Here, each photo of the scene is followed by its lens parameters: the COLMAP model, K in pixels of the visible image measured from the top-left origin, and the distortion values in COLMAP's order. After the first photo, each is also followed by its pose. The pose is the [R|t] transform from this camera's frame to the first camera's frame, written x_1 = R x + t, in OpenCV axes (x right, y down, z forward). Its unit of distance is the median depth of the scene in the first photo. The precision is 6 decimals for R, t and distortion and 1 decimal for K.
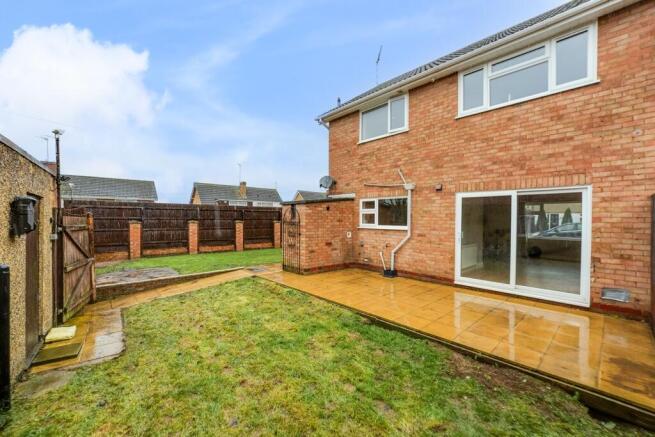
lens RADIAL K [[269.5, 0, 327.1], [0, 269.5, 219.2], [0, 0, 1]] dist [-0.013387, 0.001510]
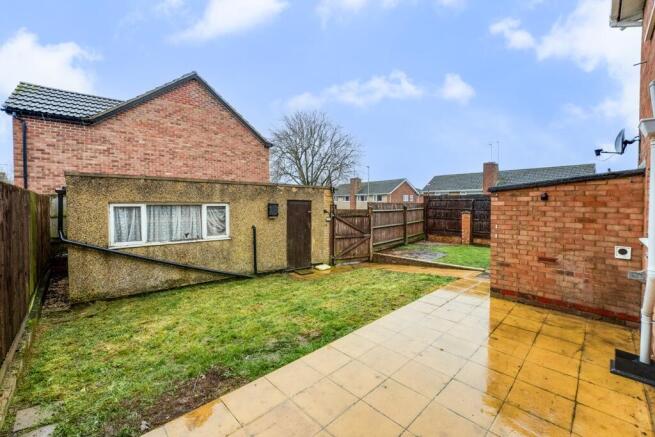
lens RADIAL K [[269.5, 0, 323.9], [0, 269.5, 209.9], [0, 0, 1]] dist [-0.013387, 0.001510]
pose [[0.024816, 0.016336, -0.999559, 0.593217], [-0.006074, 0.999850, 0.016190, -0.021353], [0.999674, 0.005669, 0.024911, 0.549698]]
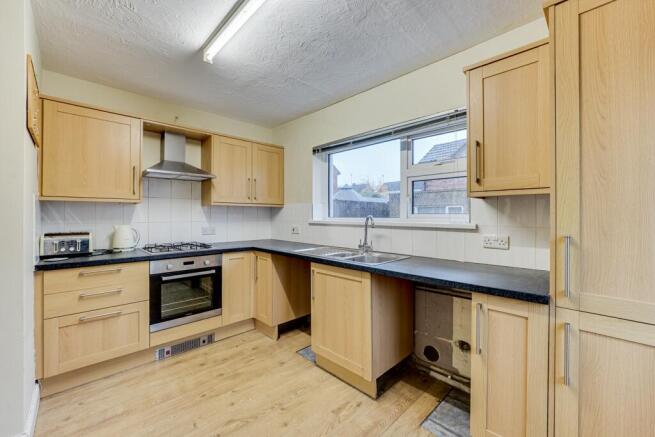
lens RADIAL K [[269.5, 0, 329.3], [0, 269.5, 216.9], [0, 0, 1]] dist [-0.013387, 0.001510]
pose [[-0.998982, -0.008435, -0.044305, 0.320747], [-0.008744, 0.999939, 0.006778, 0.024260], [0.044246, 0.007158, -0.998995, 1.449426]]
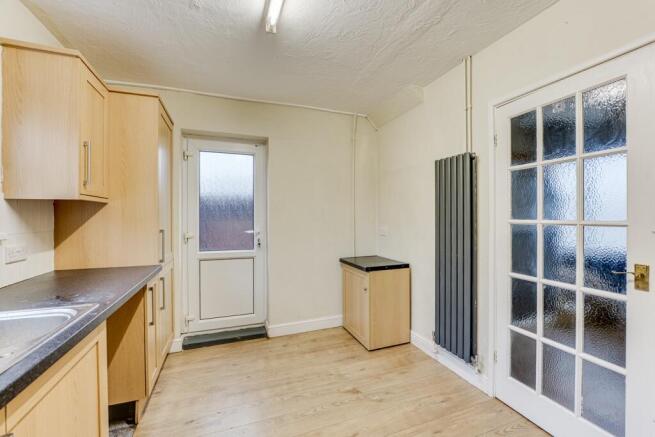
lens RADIAL K [[274.5, 0, 328.2], [0, 274.5, 215.7], [0, 0, 1]] dist [-0.017302, 0.002643]
pose [[0.933000, -0.014361, -0.359591, 0.445059], [0.013477, 0.999897, -0.004965, 0.023521], [0.359625, -0.000213, 0.933097, 1.102697]]
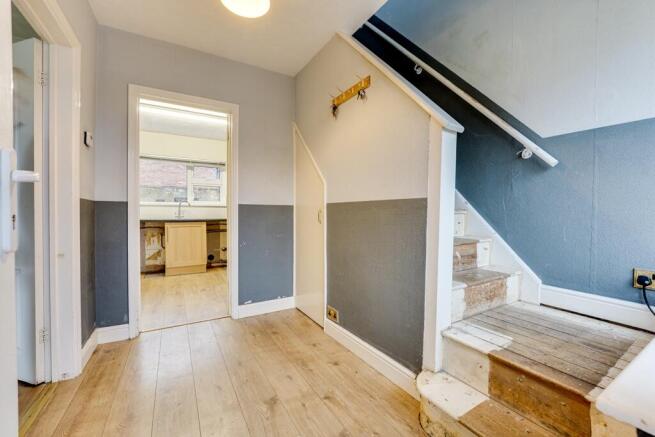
lens RADIAL K [[269.5, 0, 331.6], [0, 269.5, 219.9], [0, 0, 1]] dist [-0.013387, 0.001510]
pose [[-0.202085, 0.009958, -0.979317, 0.845235], [-0.007472, 0.999904, 0.011710, 0.062390], [0.979340, 0.009684, -0.201991, 1.628911]]
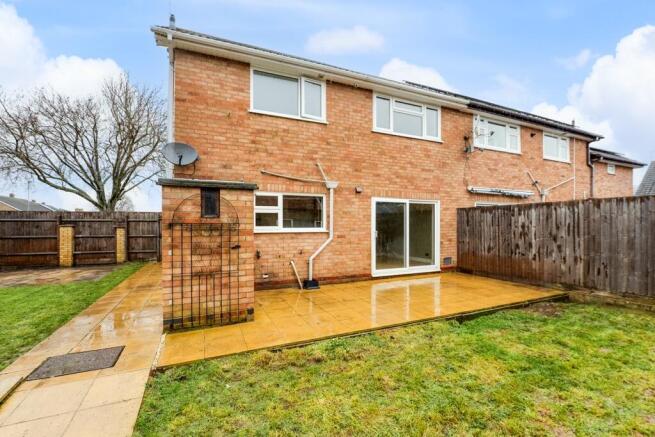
lens RADIAL K [[274.5, 0, 329.2], [0, 274.5, 224.4], [0, 0, 1]] dist [-0.017302, 0.002643]
pose [[0.318719, -0.005007, 0.947836, -0.575104], [0.005726, 0.999978, 0.003358, 0.011620], [-0.947832, 0.004357, 0.318740, 0.686098]]
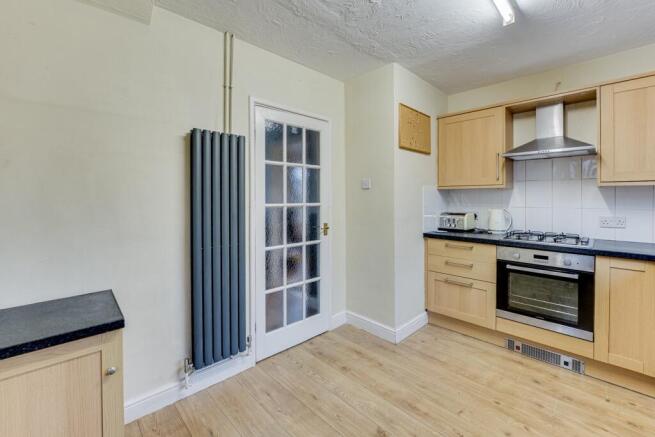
lens RADIAL K [[274.5, 0, 324.0], [0, 274.5, 198.7], [0, 0, 1]] dist [-0.017302, 0.002643]
pose [[-0.022076, -0.009026, 0.999716, 0.199967], [0.005833, 0.999941, 0.009157, 0.020101], [-0.999739, 0.006034, -0.022022, 1.341445]]
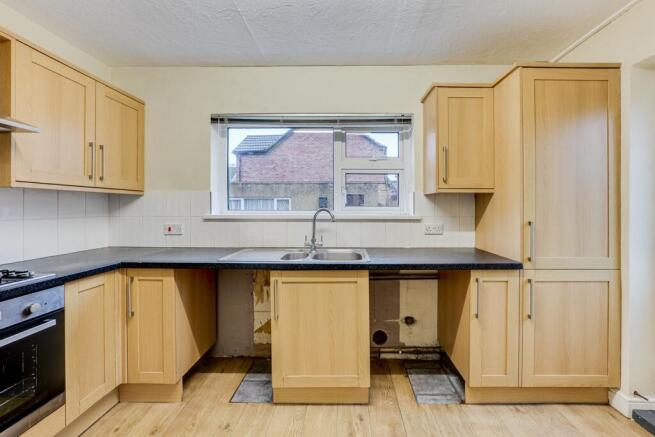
lens RADIAL K [[274.5, 0, 347.6], [0, 274.5, 207.8], [0, 0, 1]] dist [-0.017302, 0.002643]
pose [[-0.669751, -0.007707, -0.742546, 0.459574], [-0.007872, 0.999964, -0.003278, 0.024660], [0.742544, 0.003649, -0.669787, 1.346194]]
